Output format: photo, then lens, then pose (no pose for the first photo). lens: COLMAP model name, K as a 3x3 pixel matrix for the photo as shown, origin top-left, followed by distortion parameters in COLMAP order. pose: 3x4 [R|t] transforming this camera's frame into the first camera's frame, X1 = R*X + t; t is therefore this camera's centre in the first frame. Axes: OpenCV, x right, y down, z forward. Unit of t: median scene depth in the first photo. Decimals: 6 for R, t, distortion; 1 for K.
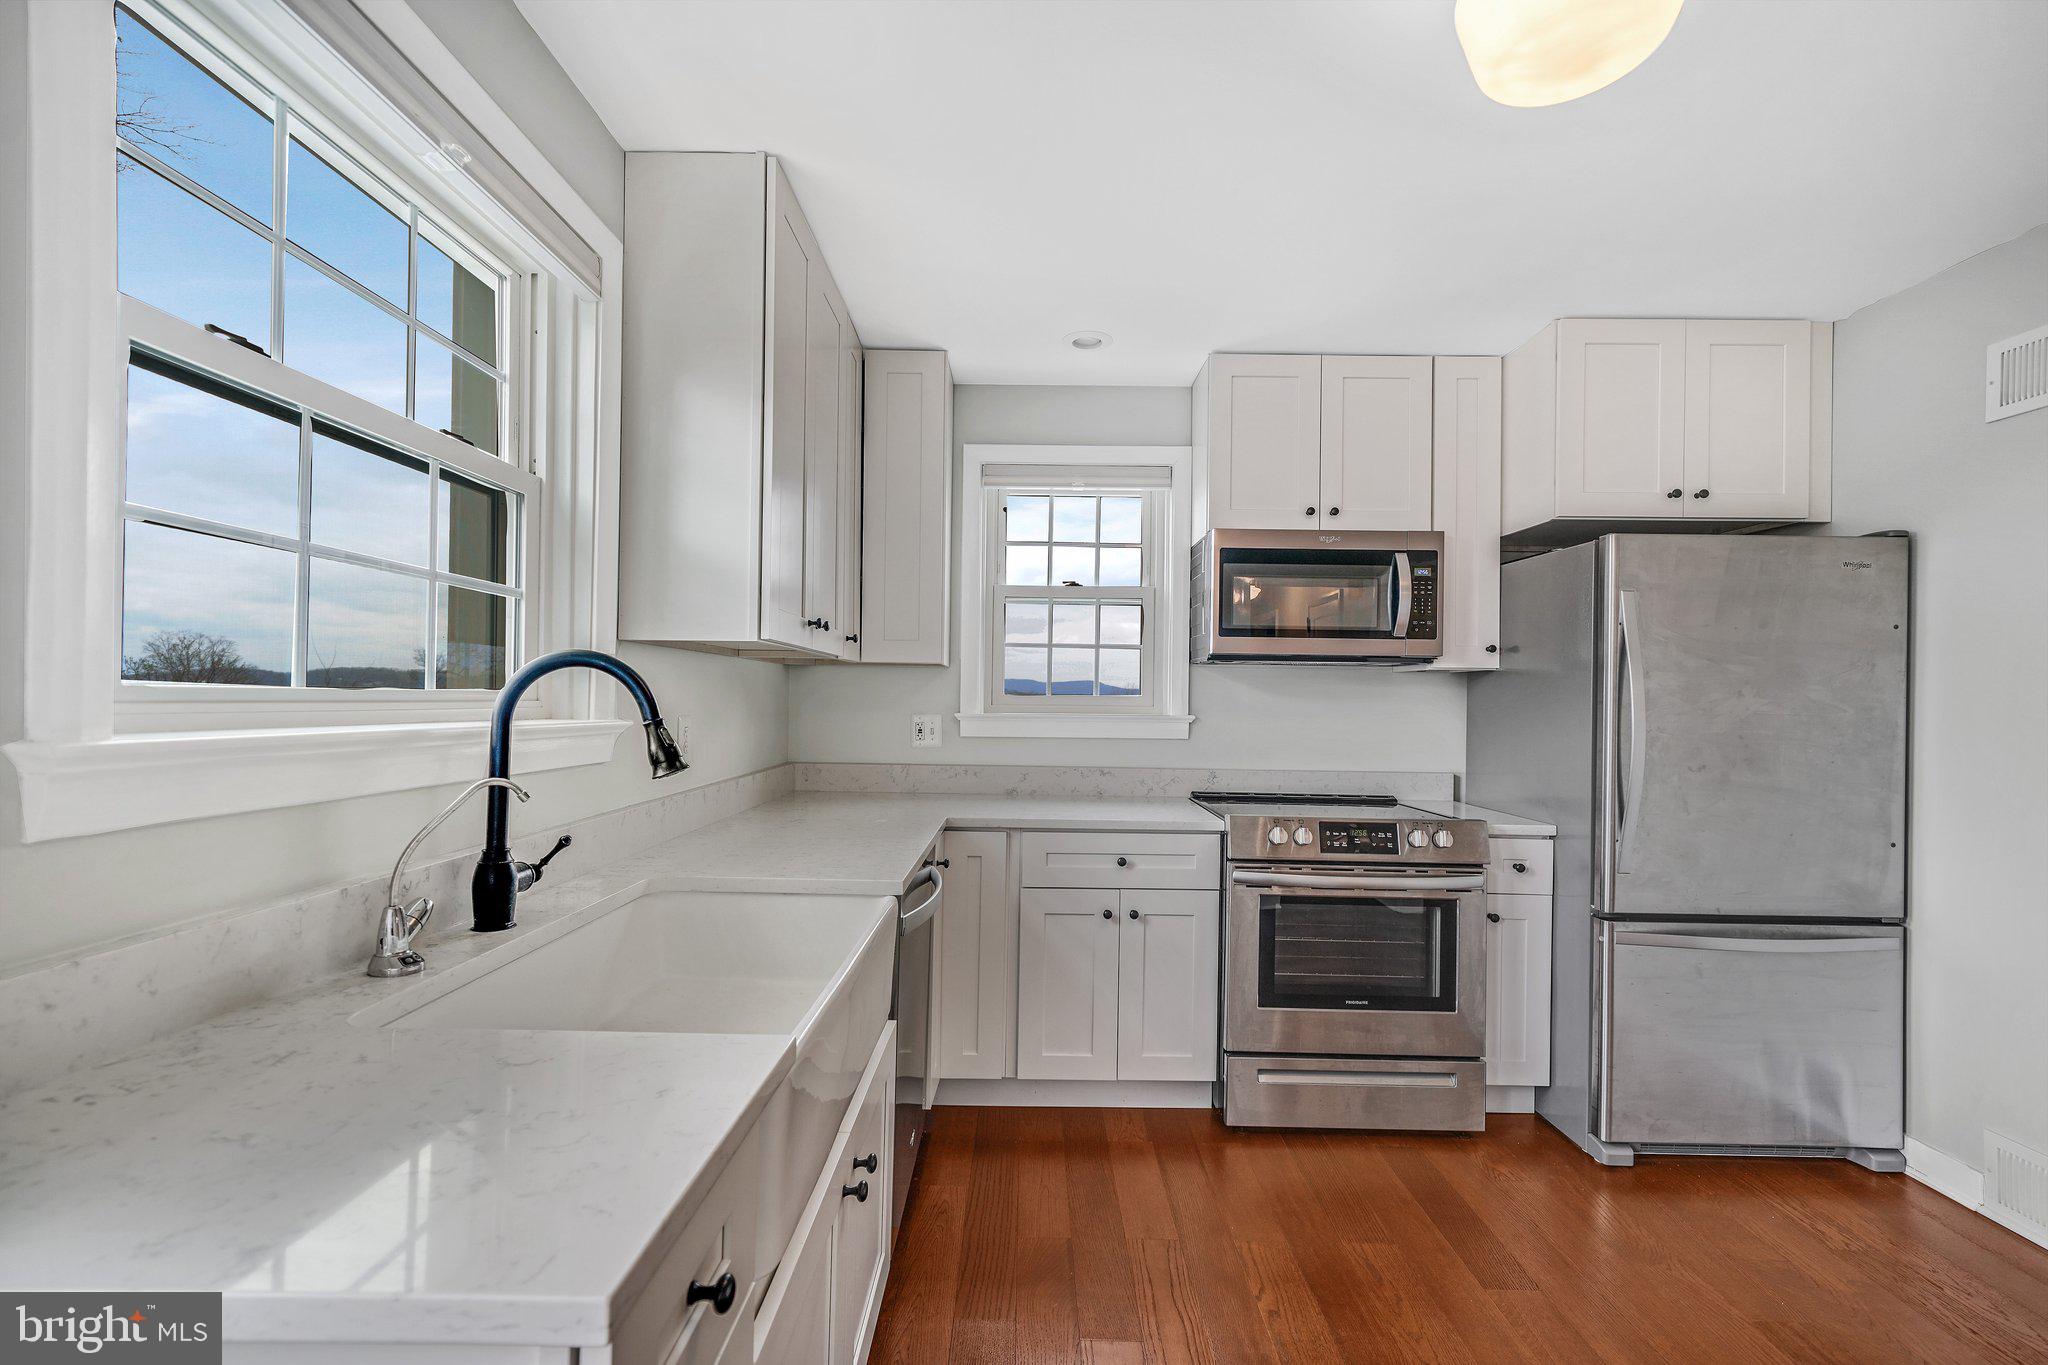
lens RADIAL K [[865.9, 0, 1020.1], [0, 865.9, 690.3], [0, 0, 1]] dist [0.002167, 0.000322]
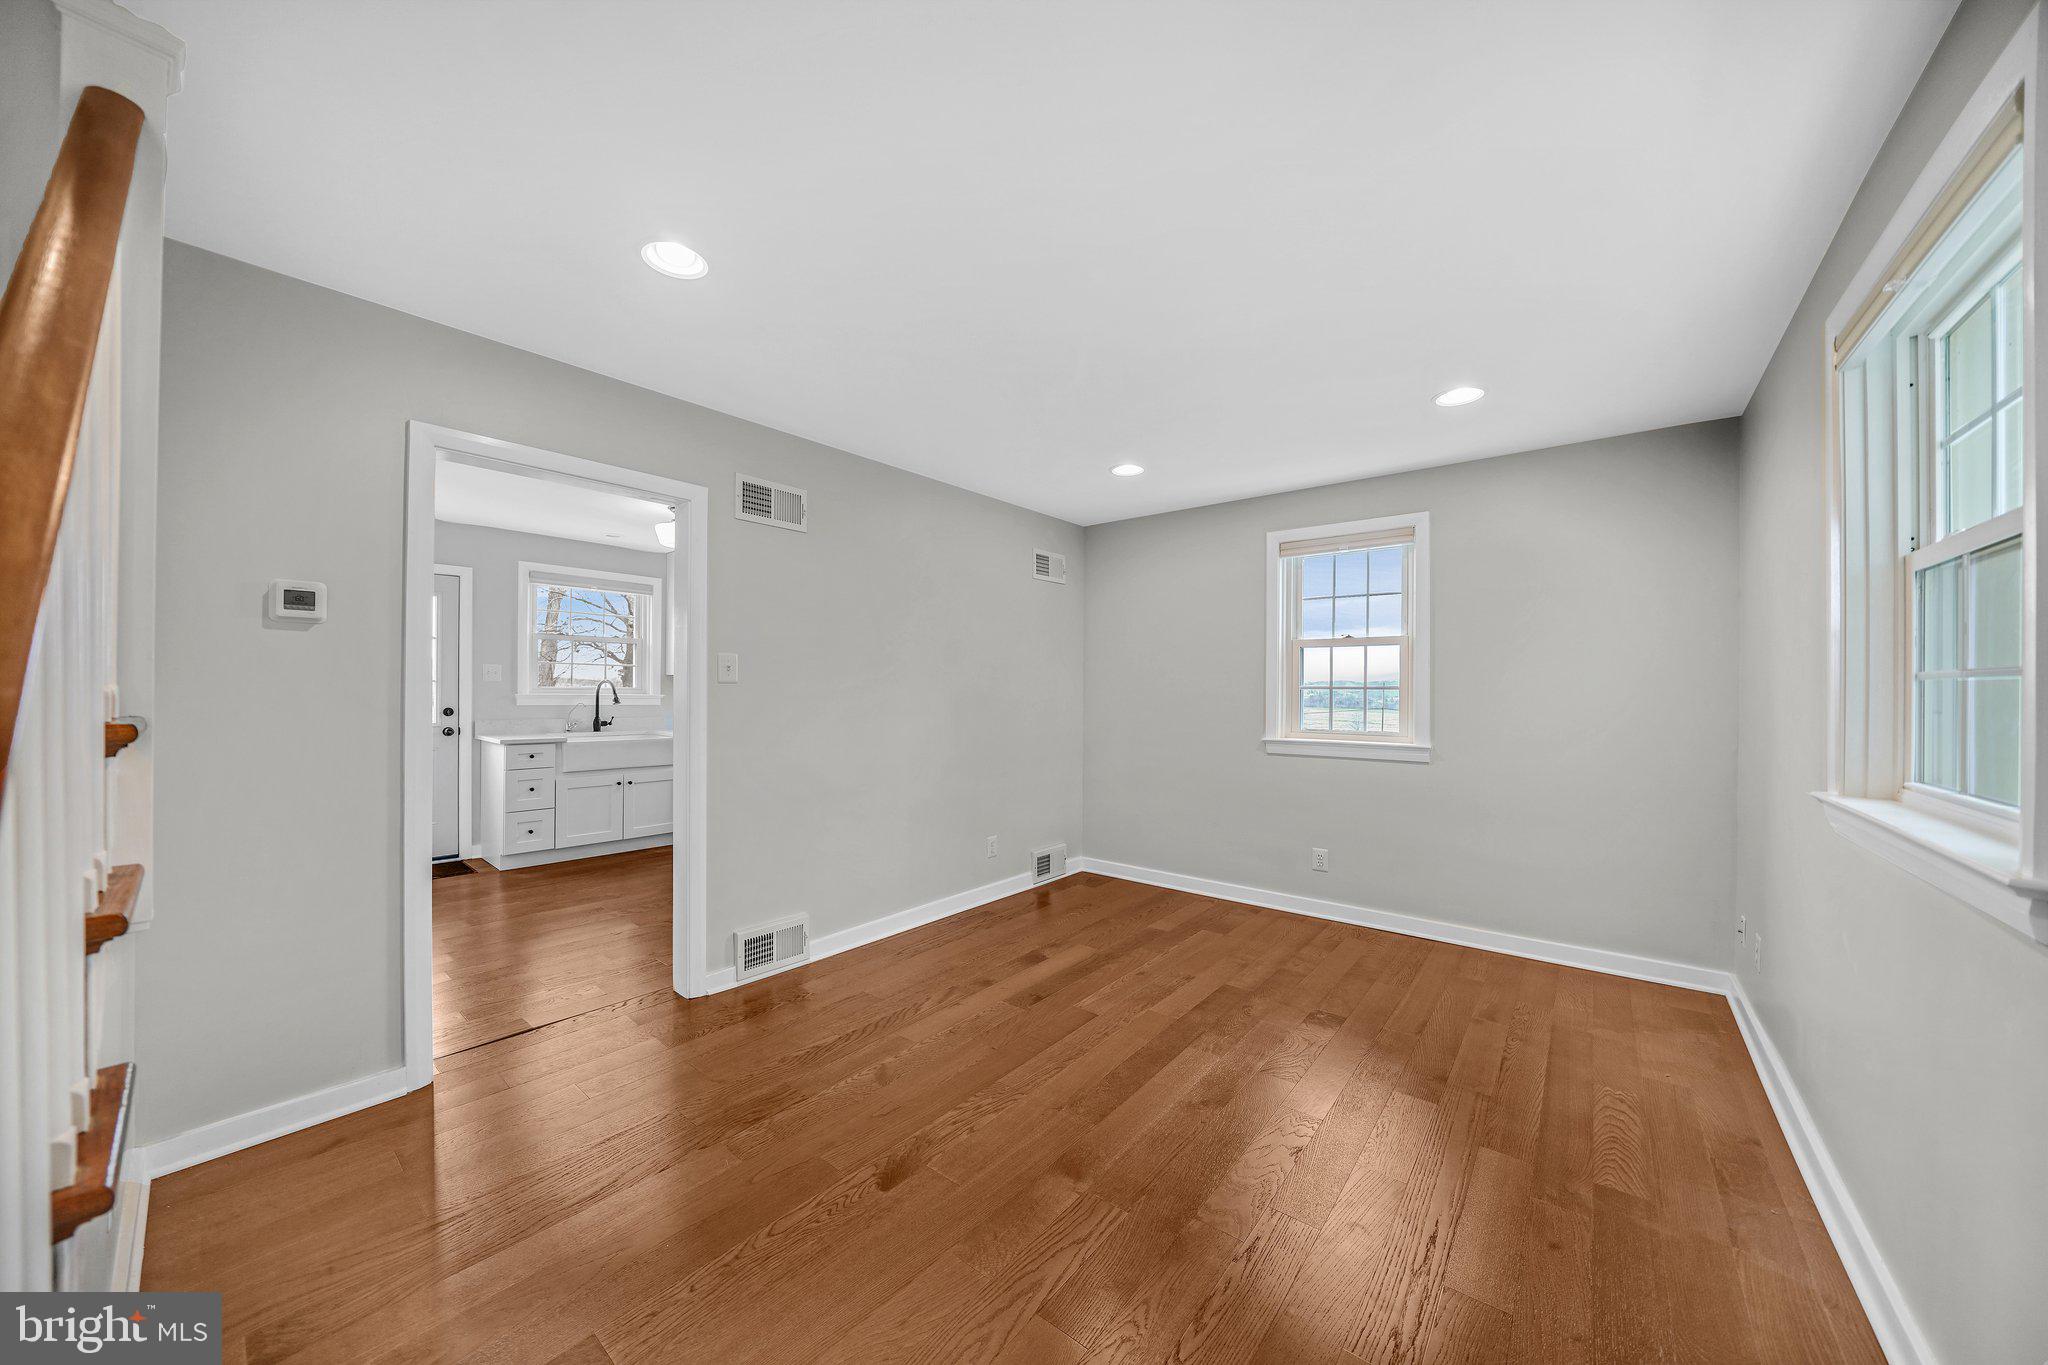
lens RADIAL K [[694.8, 0, 1006.9], [0, 694.8, 689.1], [0, 0, 1]] dist [-0.013856, -0.000021]
pose [[0.772938, -0.010537, -0.634394, 2.046618], [0.009880, 0.999941, -0.004570, 0.026638], [0.634404, -0.002736, 0.772997, -0.353213]]
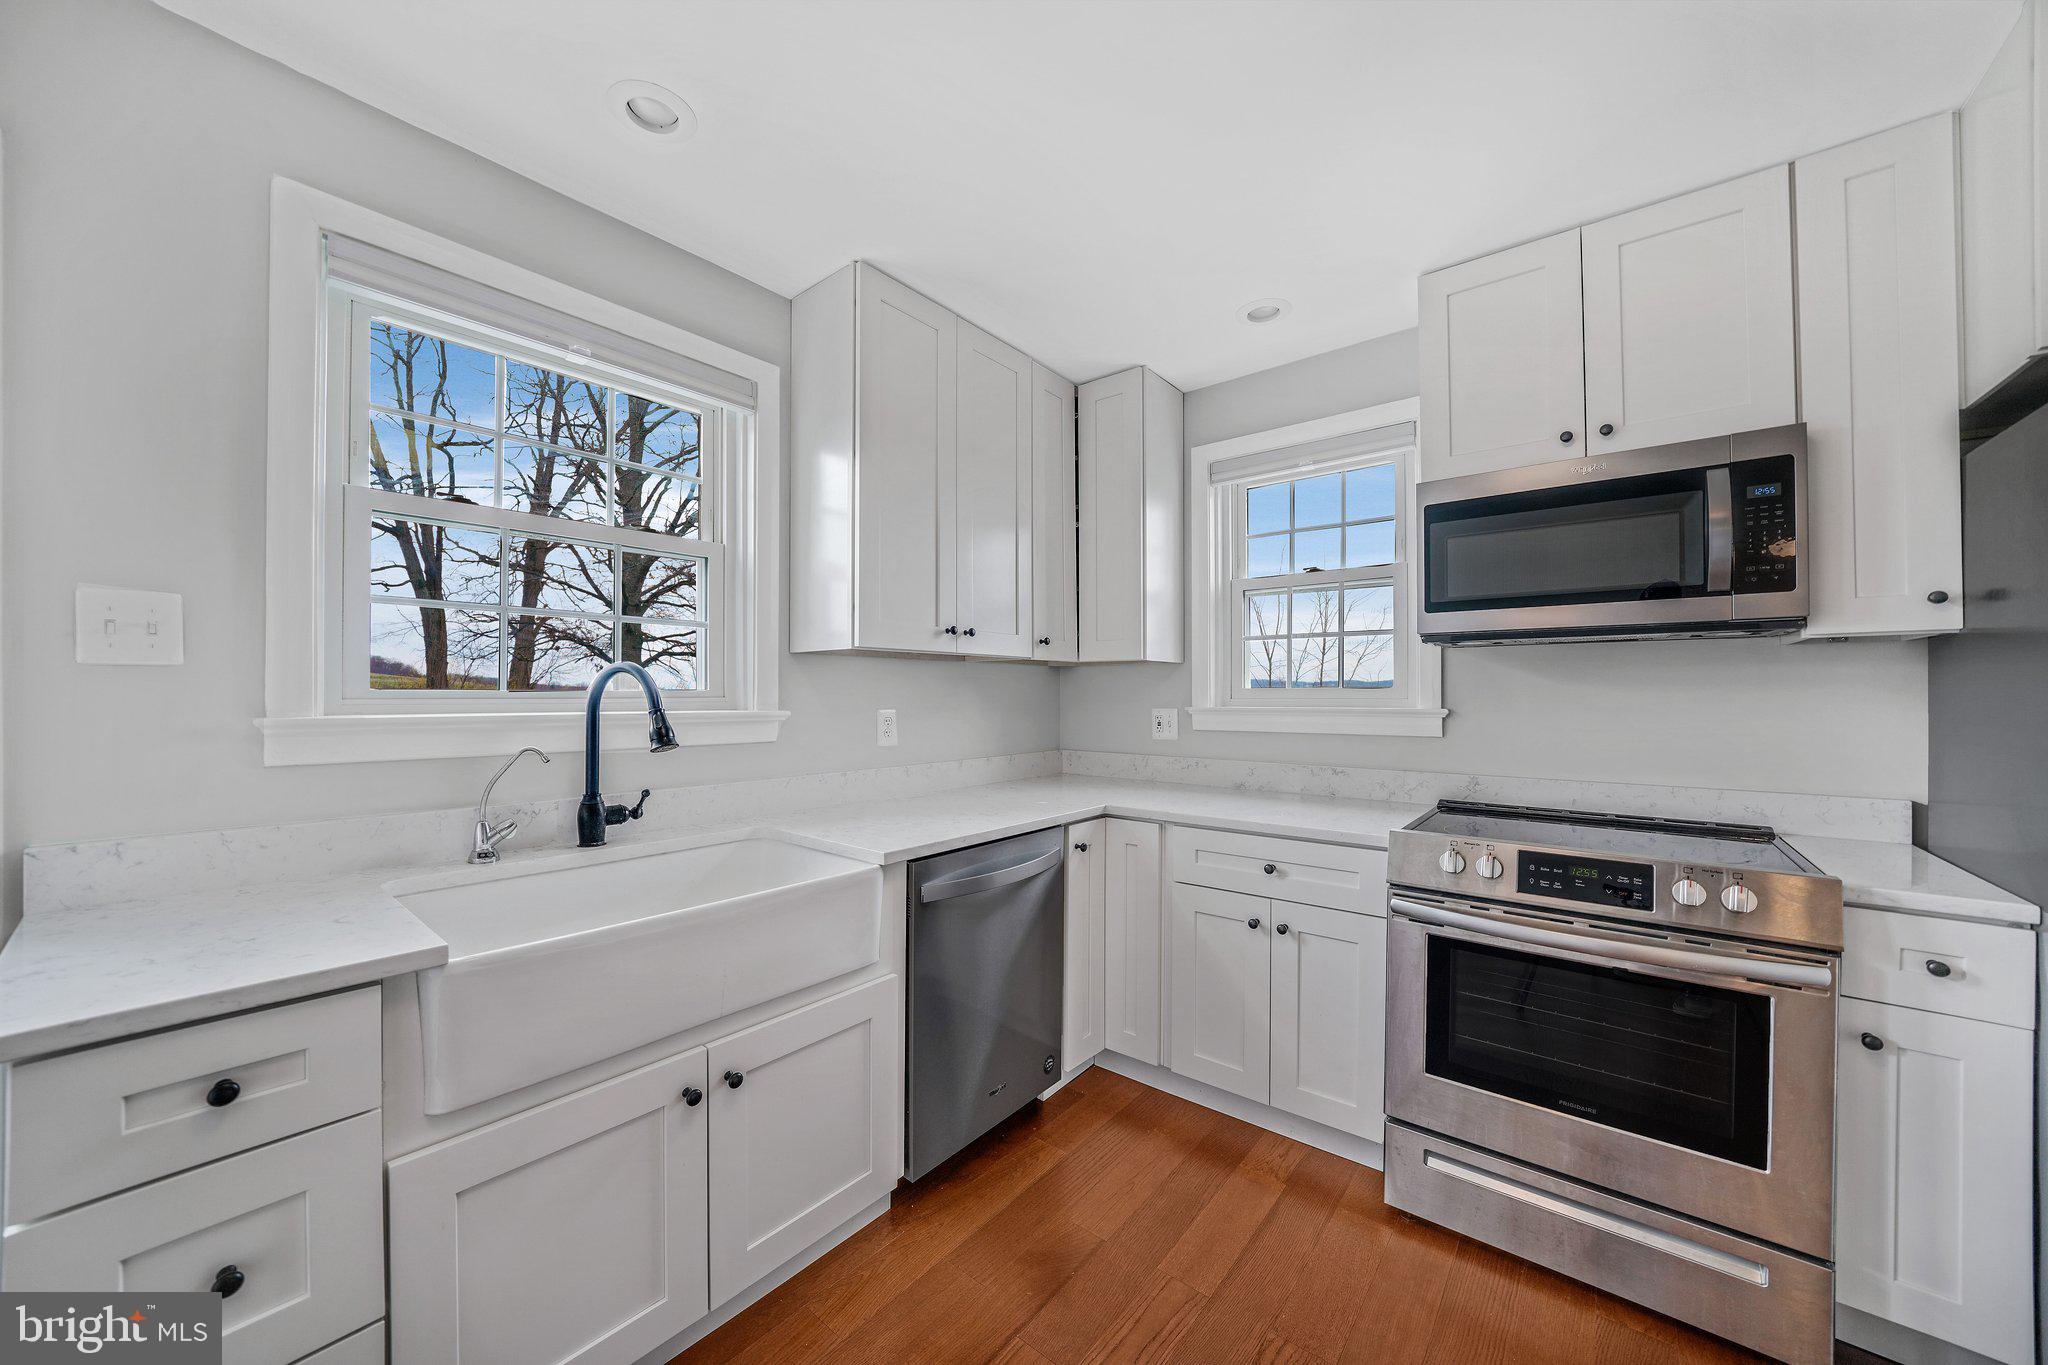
lens RADIAL K [[725.6, 0, 1018.6], [0, 725.6, 688.1], [0, 0, 1]] dist [-0.015598, 0.000034]
pose [[0.778457, -0.018460, -0.627426, 0.393425], [0.016824, 0.999822, -0.008544, 0.009436], [0.627472, -0.003905, 0.778629, 0.240582]]
